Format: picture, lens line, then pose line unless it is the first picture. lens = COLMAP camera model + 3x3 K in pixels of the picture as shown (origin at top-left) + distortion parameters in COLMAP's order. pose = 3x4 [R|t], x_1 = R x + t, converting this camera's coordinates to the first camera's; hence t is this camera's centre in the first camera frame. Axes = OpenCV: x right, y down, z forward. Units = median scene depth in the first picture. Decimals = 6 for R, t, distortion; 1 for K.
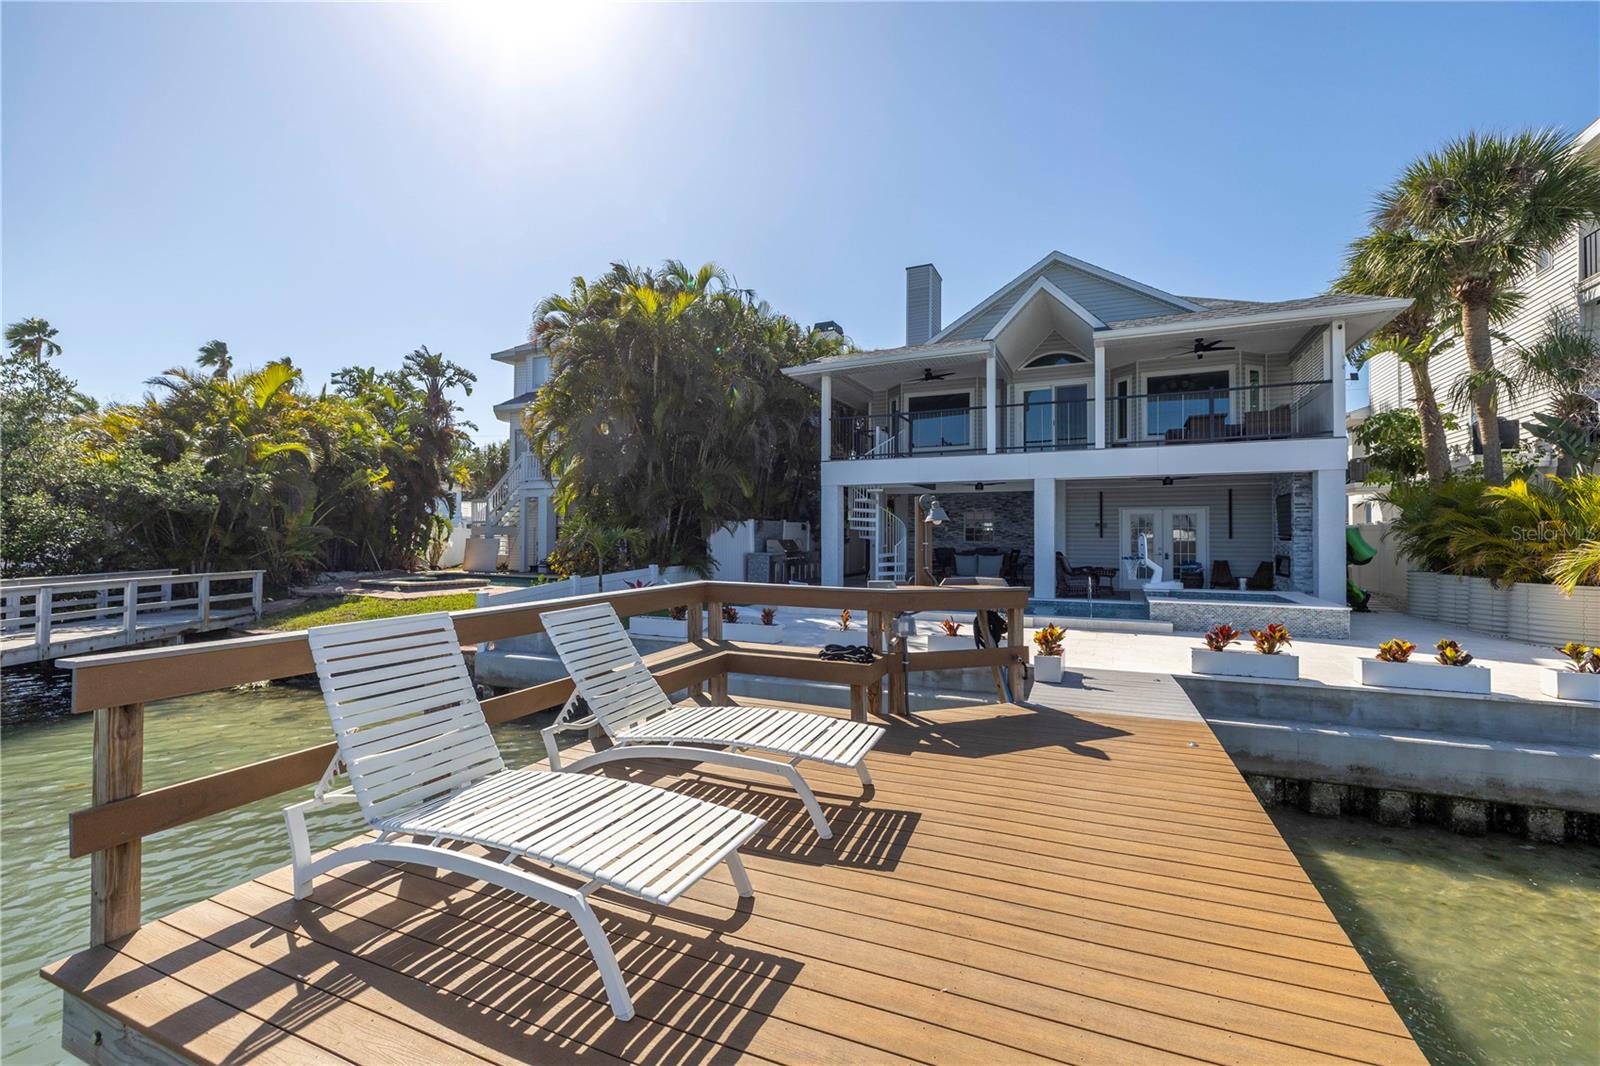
lens RADIAL K [[667.6, 0, 799.2], [0, 667.6, 525.5], [0, 0, 1]] dist [-0.000109, -0.000071]
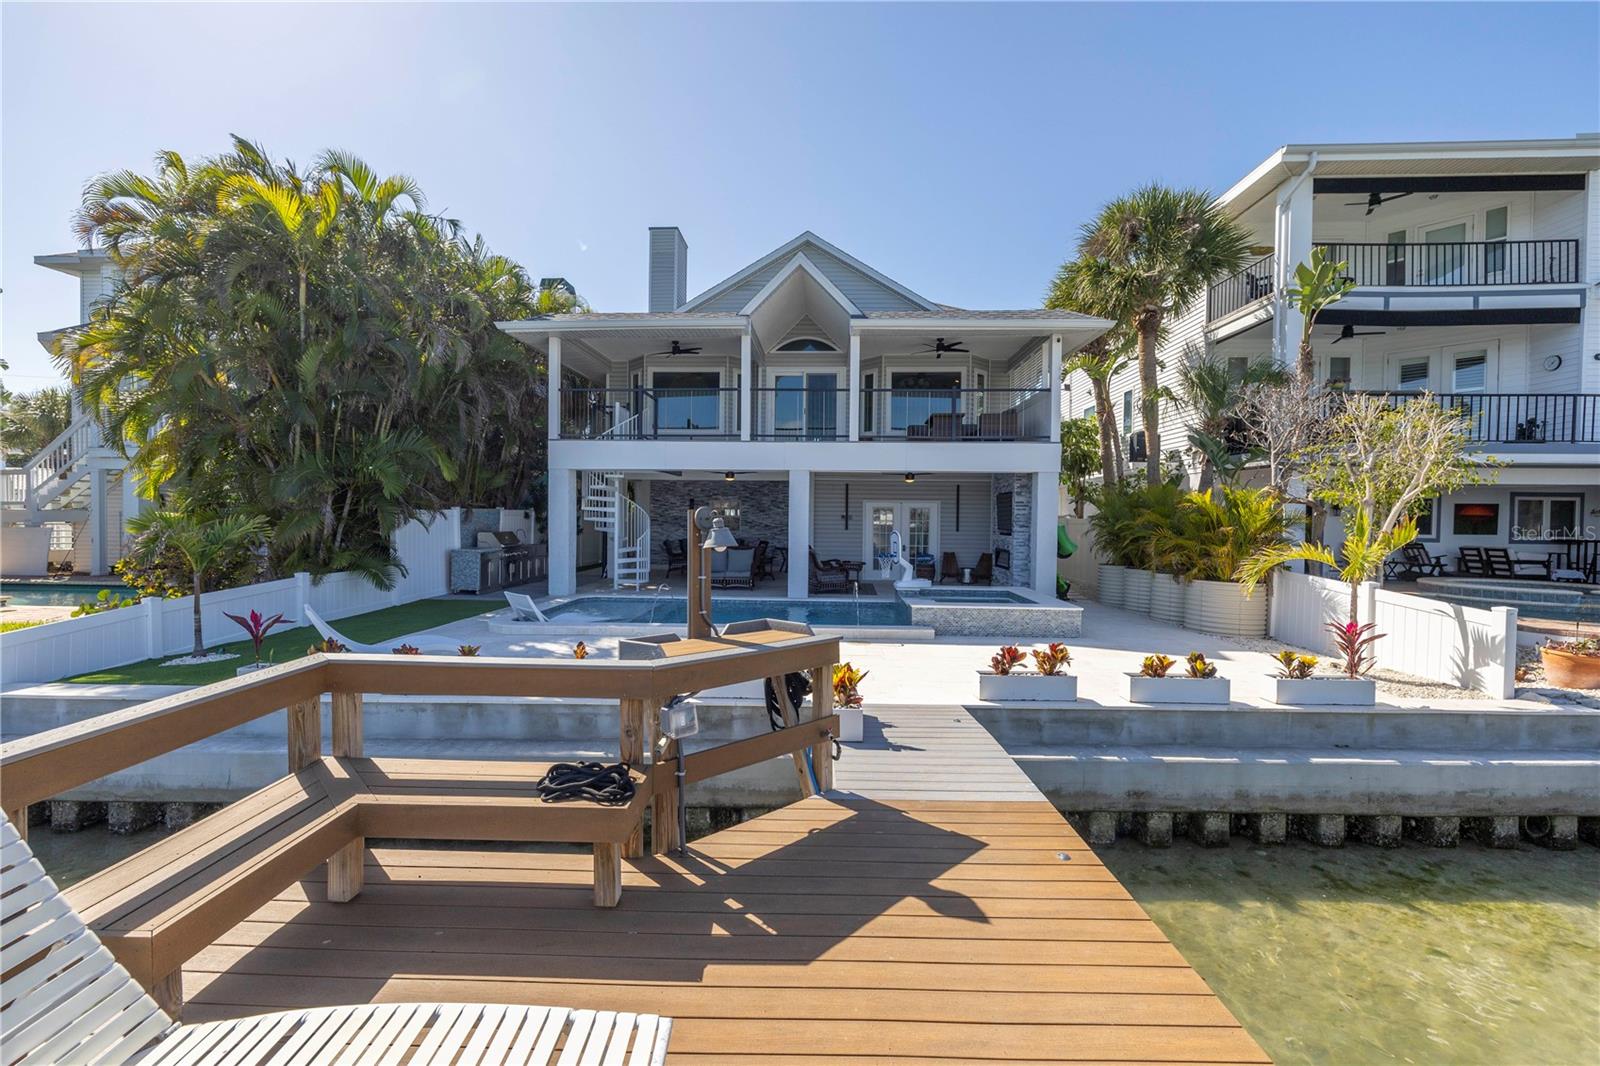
lens RADIAL K [[667.6, 0, 793.4], [0, 667.6, 530.1], [0, 0, 1]] dist [-0.000109, -0.000071]
pose [[0.927768, -0.001202, 0.373155, 0.006238], [-0.013051, 0.999279, 0.035667, -0.018648], [-0.372929, -0.037961, 0.927083, 0.118841]]
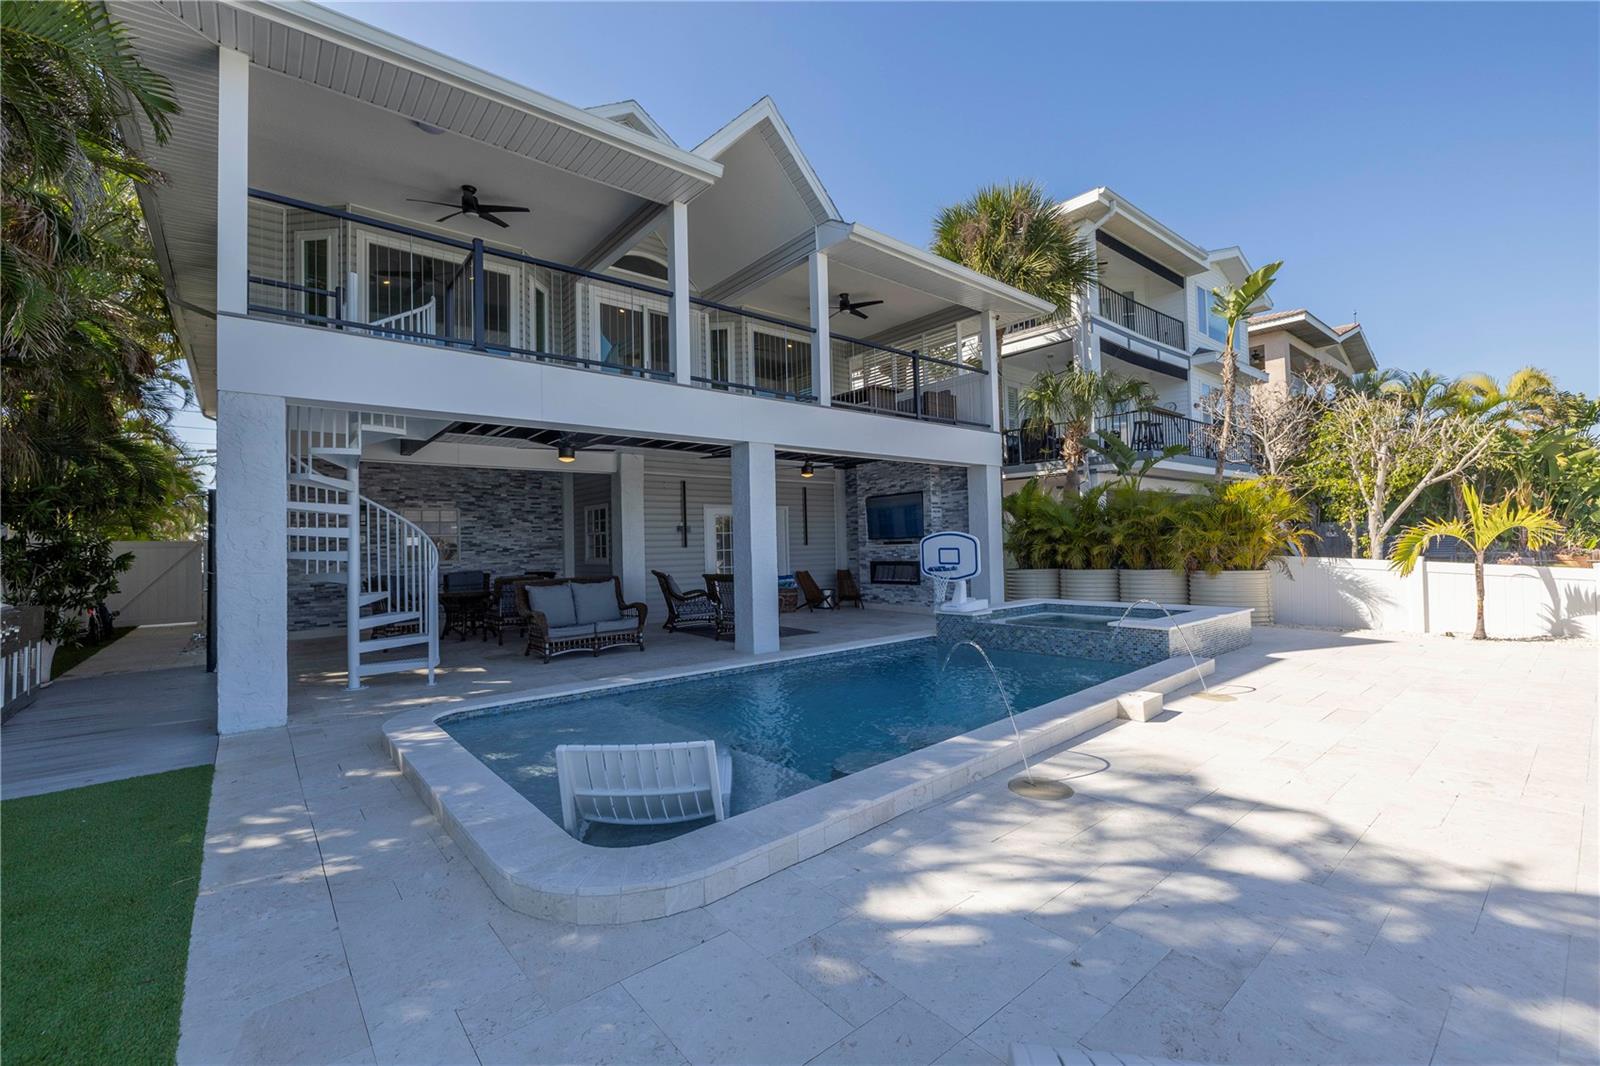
lens RADIAL K [[667.6, 0, 794.8], [0, 667.6, 528.8], [0, 0, 1]] dist [-0.000109, -0.000071]
pose [[0.429671, 0.009914, 0.902931, -0.144700], [0.014077, 0.999745, -0.017676, 0.015296], [-0.902876, 0.020305, 0.429421, 0.697331]]
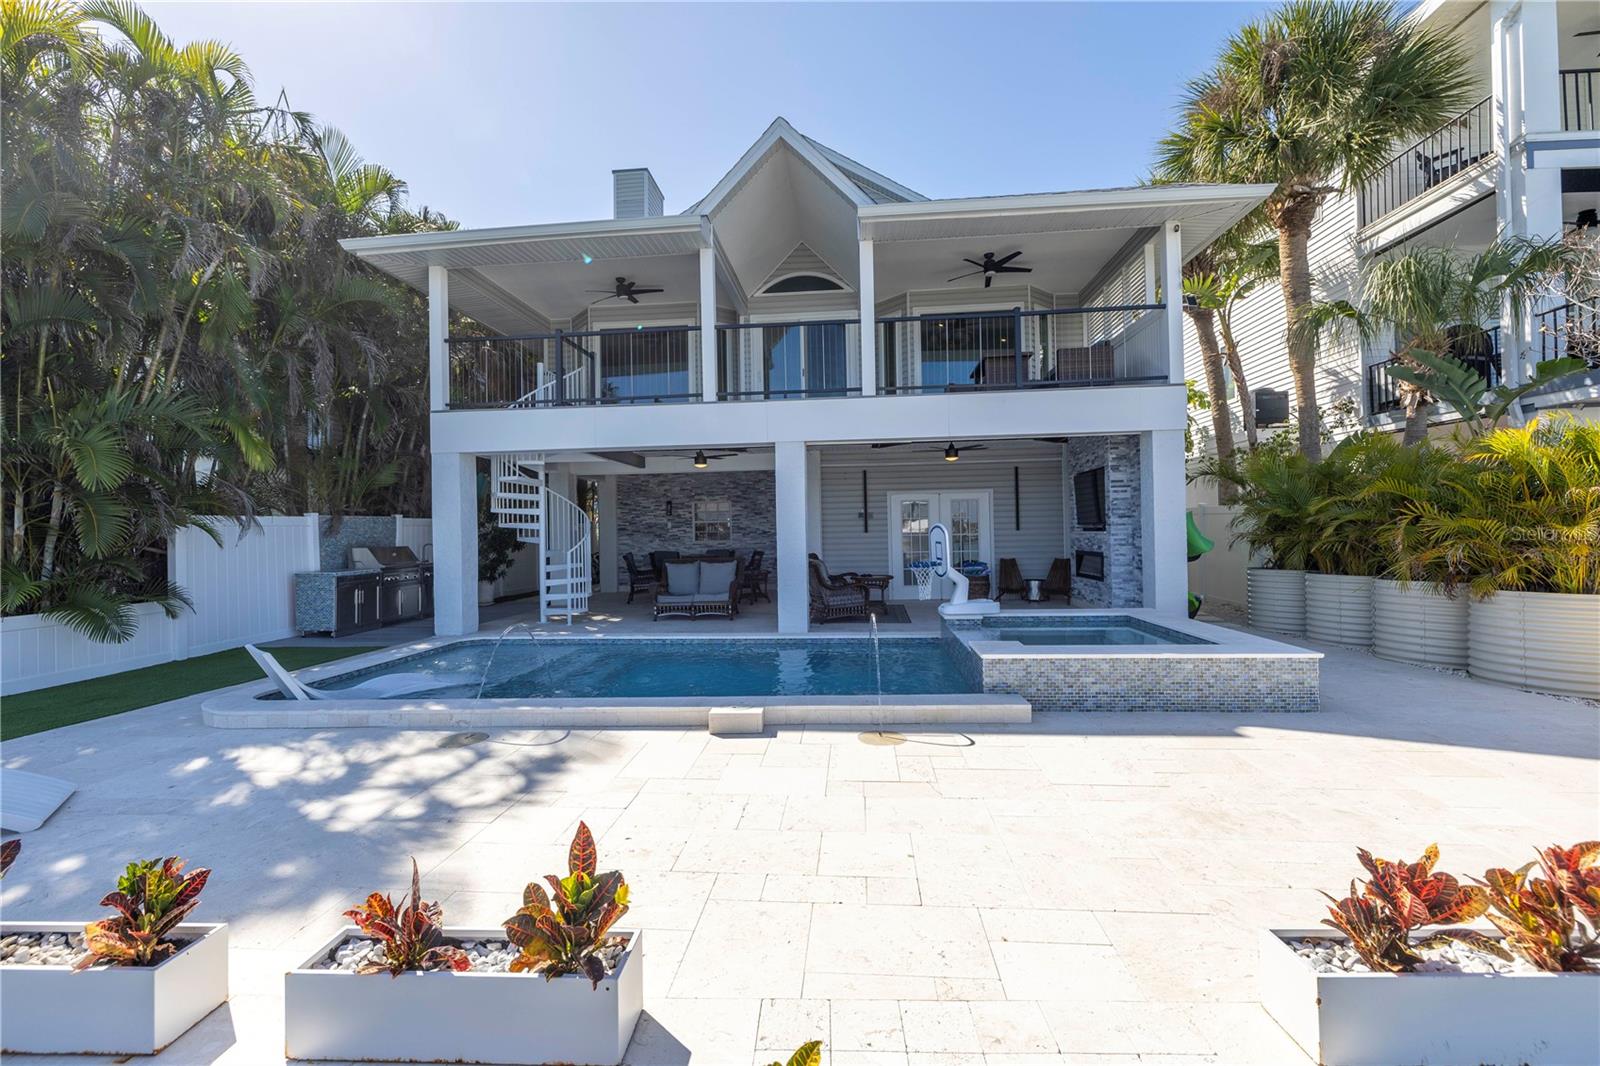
lens RADIAL K [[667.6, 0, 797.7], [0, 667.6, 526.0], [0, 0, 1]] dist [-0.000109, -0.000071]
pose [[0.940020, -0.018092, 0.340640, 0.149818], [0.017216, 0.999836, 0.005595, 0.006594], [-0.340685, 0.000605, 0.940177, 0.382703]]
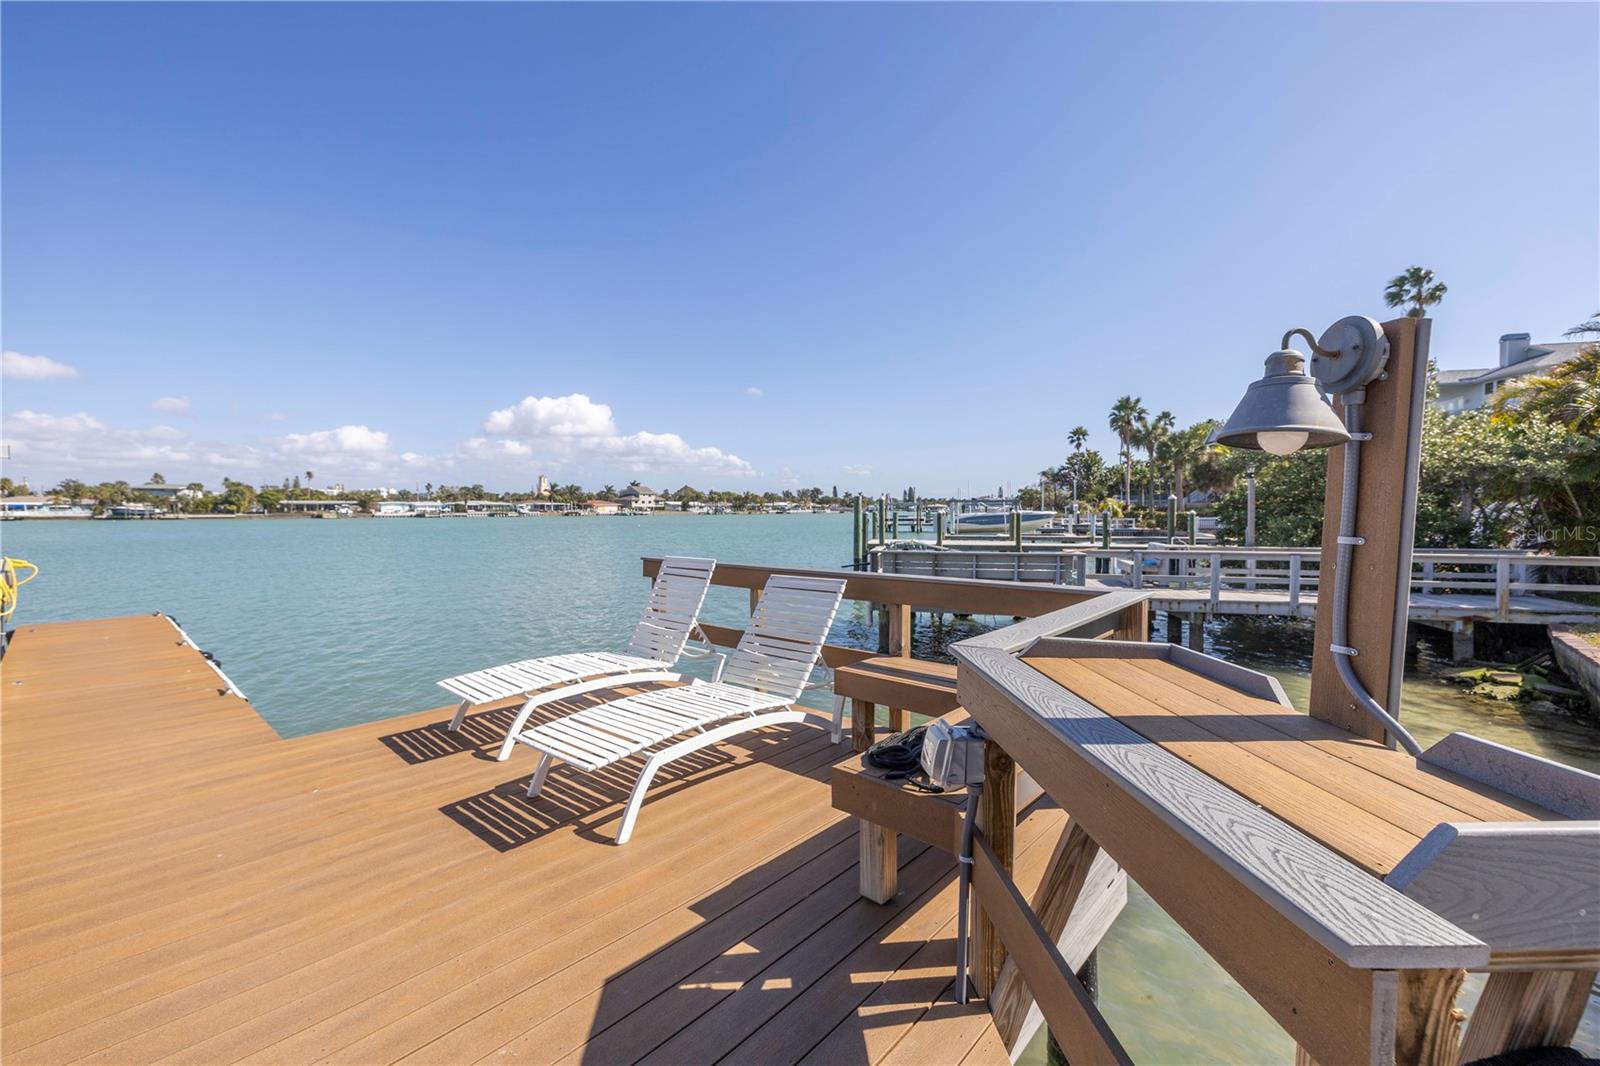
lens RADIAL K [[667.6, 0, 808.8], [0, 667.6, 528.2], [0, 0, 1]] dist [-0.000109, -0.000071]
pose [[-0.317358, 0.022822, -0.948031, 0.174448], [0.014916, 0.999707, 0.019073, 0.004536], [0.948189, -0.008088, -0.317605, 0.339406]]
